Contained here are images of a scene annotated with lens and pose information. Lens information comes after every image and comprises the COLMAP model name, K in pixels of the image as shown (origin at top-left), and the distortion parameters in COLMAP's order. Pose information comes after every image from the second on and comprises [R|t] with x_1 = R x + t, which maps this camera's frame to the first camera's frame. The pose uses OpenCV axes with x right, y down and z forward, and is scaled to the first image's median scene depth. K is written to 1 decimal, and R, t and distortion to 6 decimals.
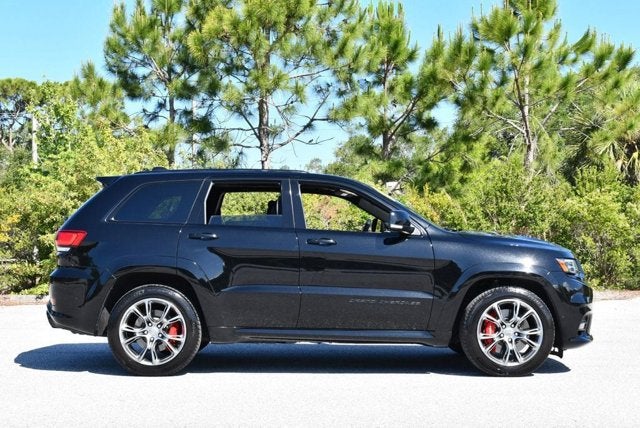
lens RADIAL K [[1001.1, 0, 320.2], [0, 1001.1, 227.0], [0, 0, 1]] dist [-0.020292, -0.084008]
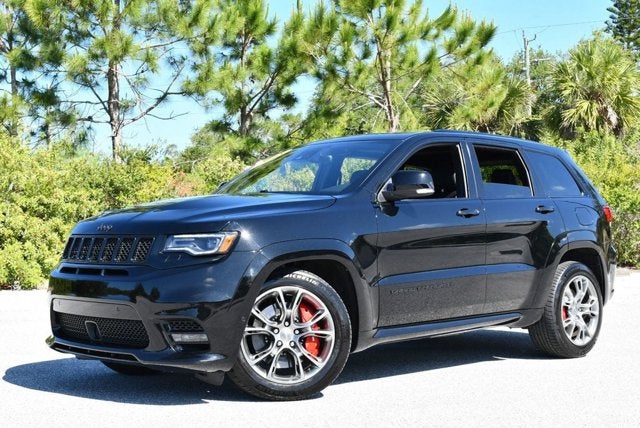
lens RADIAL K [[952.4, 0, 320.0], [0, 952.4, 214.0], [0, 0, 1]] dist [-0.035654, -0.069334]
pose [[0.989205, -0.005639, 0.146433, 0.004274], [0.004955, 0.999975, 0.005030, 0.003294], [-0.146457, -0.004250, 0.989208, 0.099986]]
